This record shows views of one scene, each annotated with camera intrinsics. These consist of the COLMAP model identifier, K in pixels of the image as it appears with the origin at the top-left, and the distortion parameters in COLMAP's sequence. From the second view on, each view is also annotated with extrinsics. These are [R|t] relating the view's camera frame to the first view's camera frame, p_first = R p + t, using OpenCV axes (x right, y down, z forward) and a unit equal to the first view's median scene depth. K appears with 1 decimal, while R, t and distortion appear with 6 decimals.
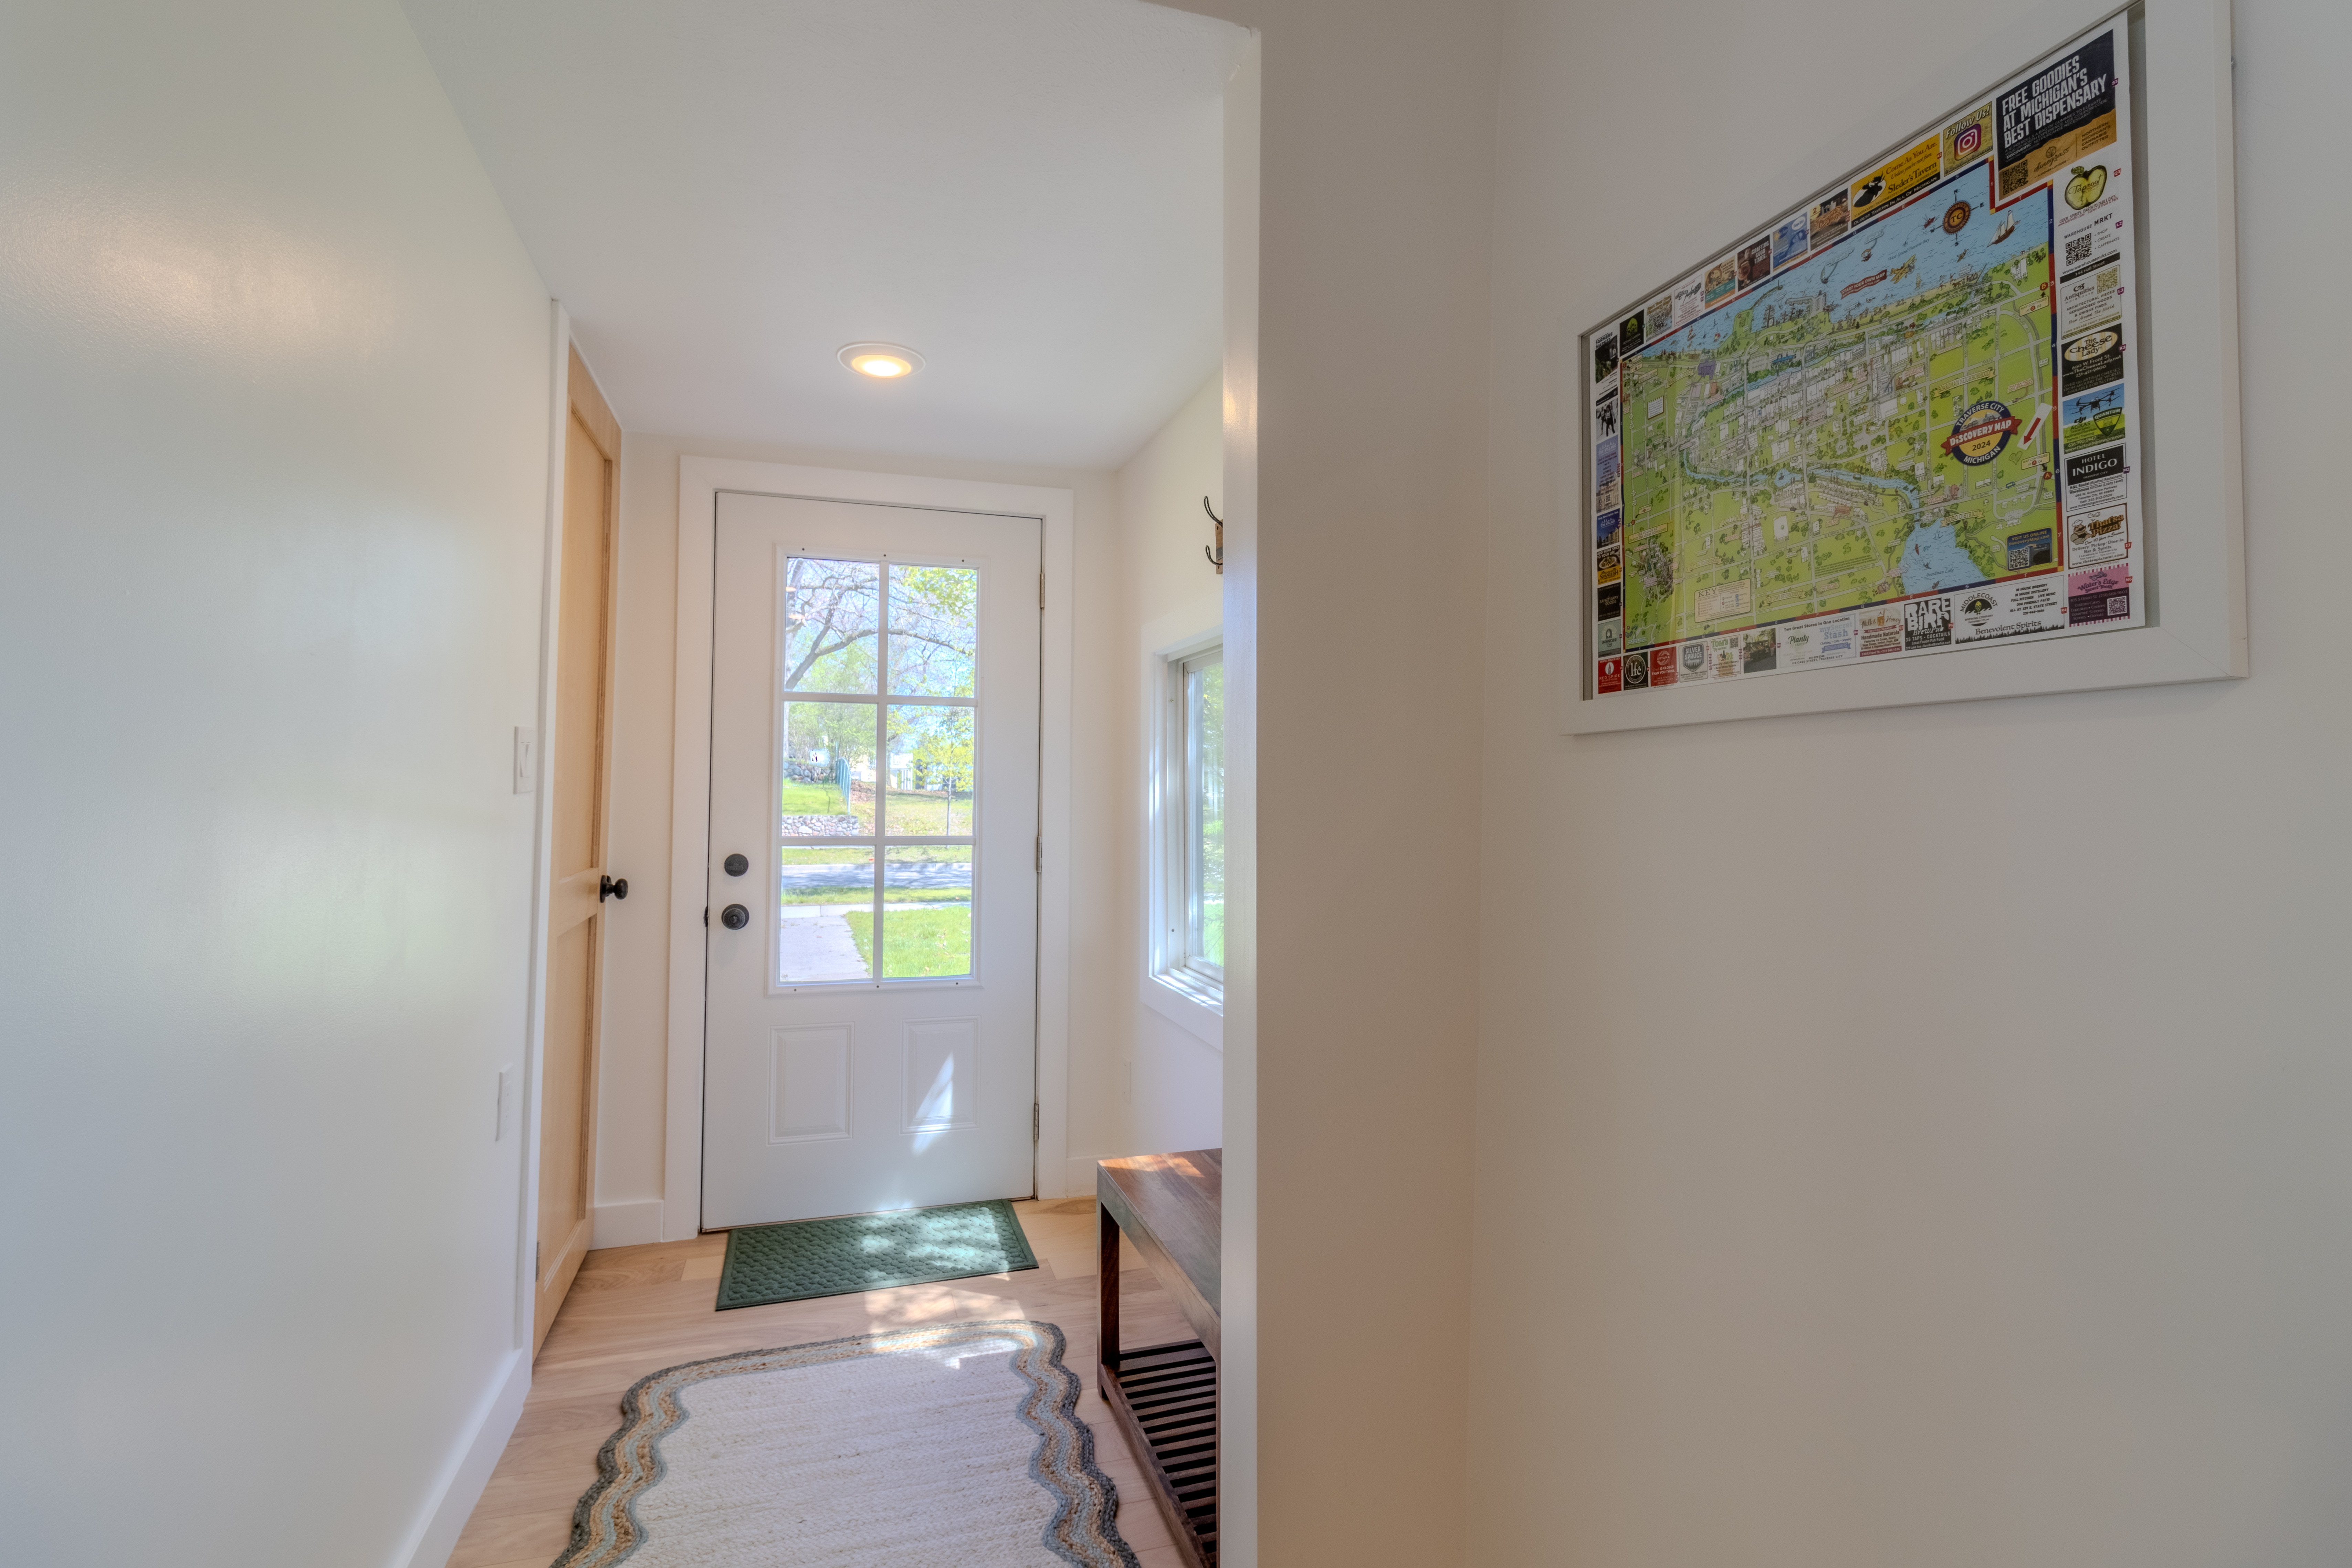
lens RADIAL K [[1095.4, 0, 1169.7], [0, 1095.4, 761.8], [0, 0, 1]] dist [0.003986, 0.000386]
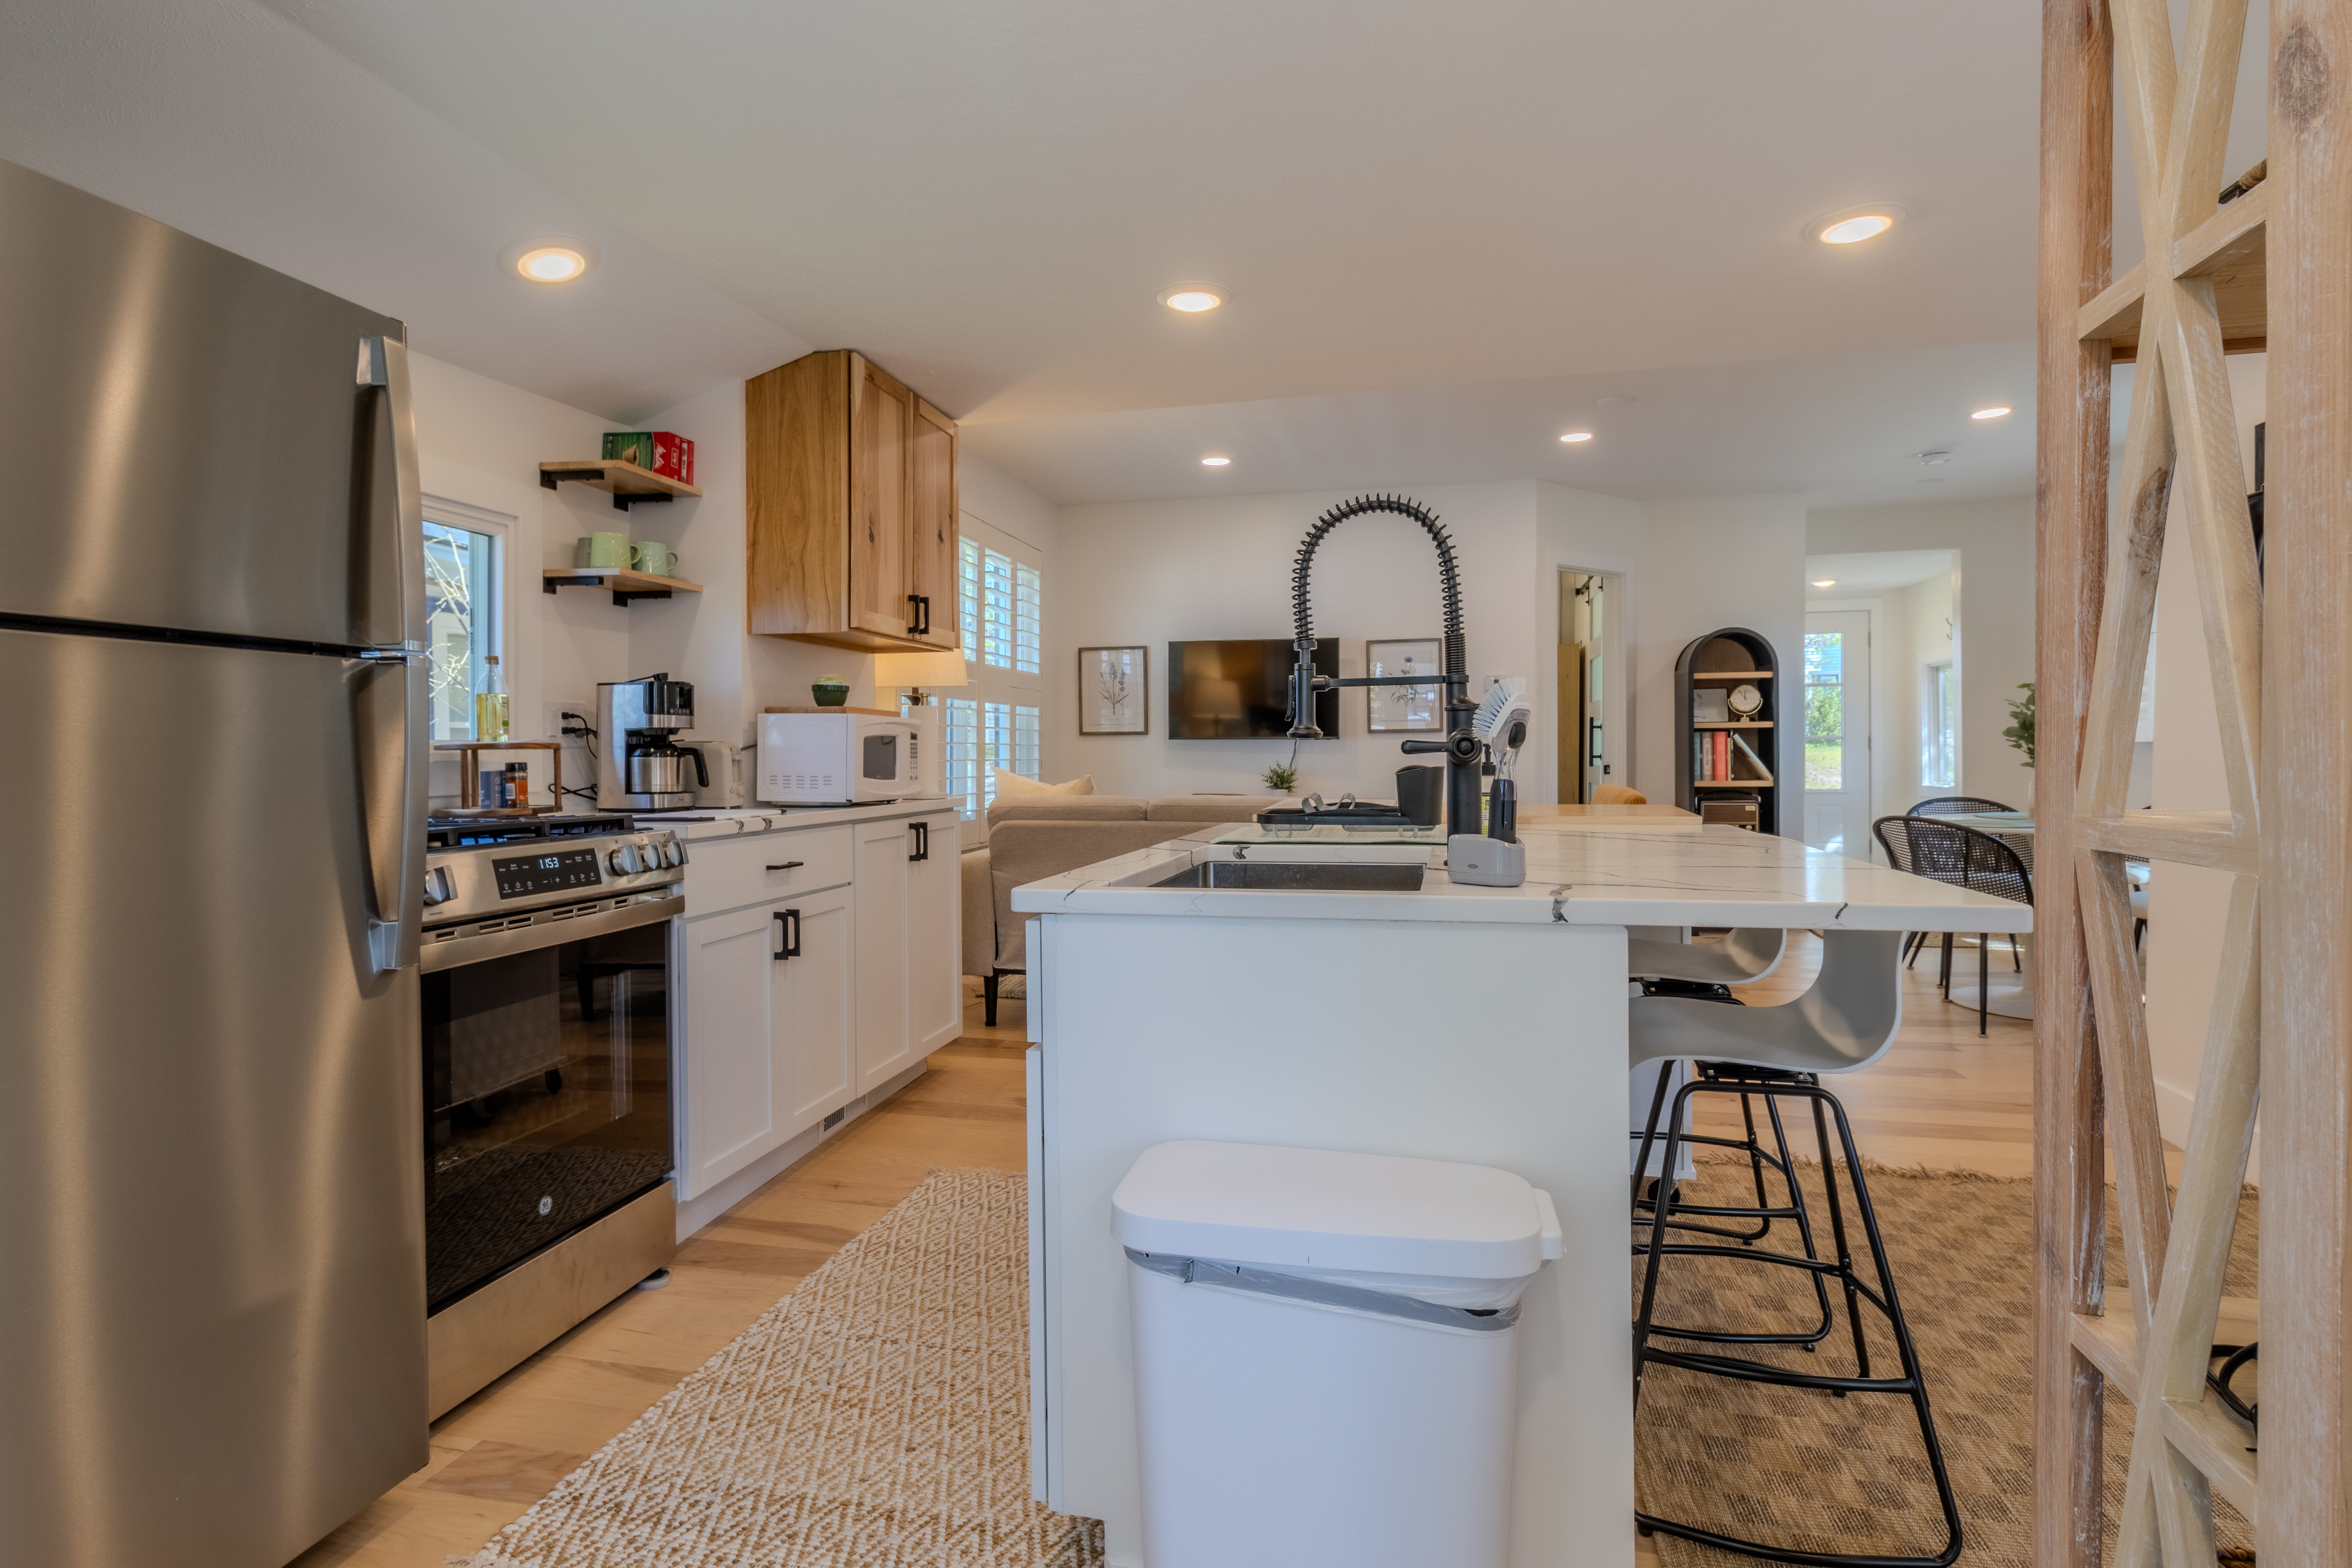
lens RADIAL K [[1205.2, 0, 1161.3], [0, 1205.2, 763.5], [0, 0, 1]] dist [0.000612, 0.000181]
pose [[0.858026, -0.005300, -0.513580, -0.120368], [0.024651, 0.999219, 0.030872, 0.005393], [0.513015, -0.039149, 0.857486, -3.019409]]
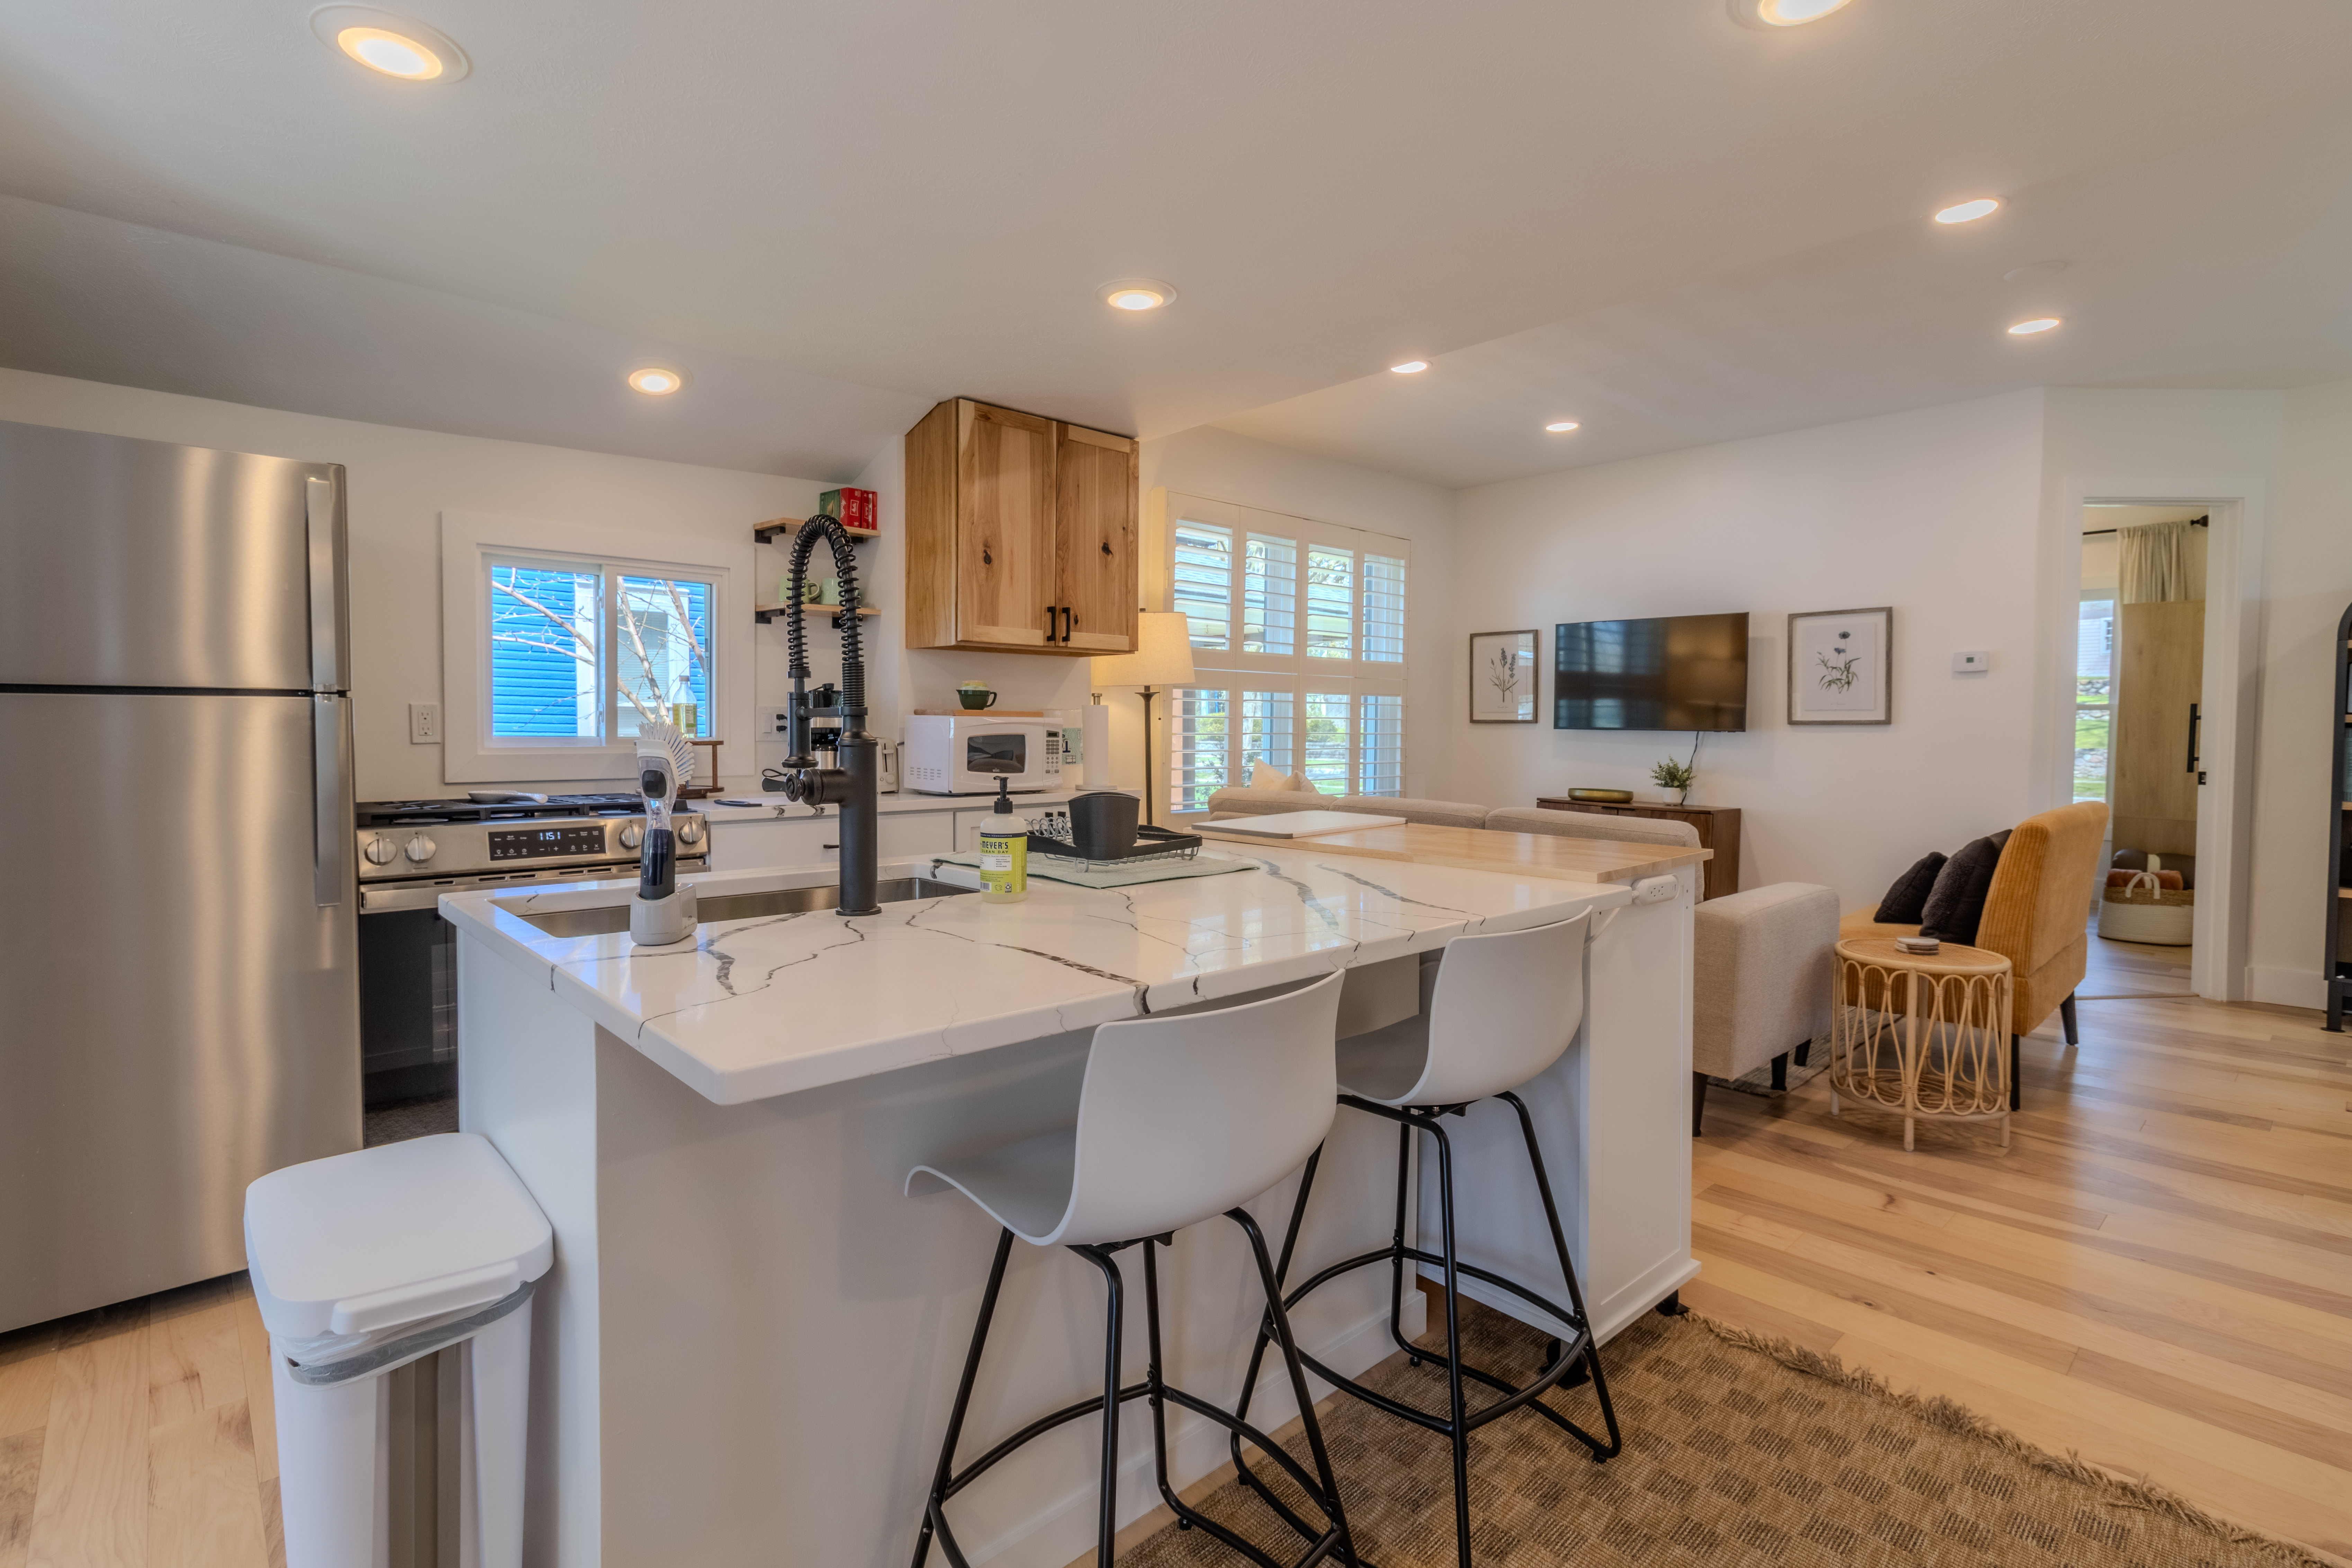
lens RADIAL K [[1110.7, 0, 1151.4], [0, 1110.7, 763.1], [0, 0, 1]] dist [0.002247, -0.000386]
pose [[0.413646, 0.029443, -0.909962, 0.295675], [0.022256, 0.998851, 0.042436, -0.011657], [0.910166, -0.037805, 0.412516, -2.405434]]
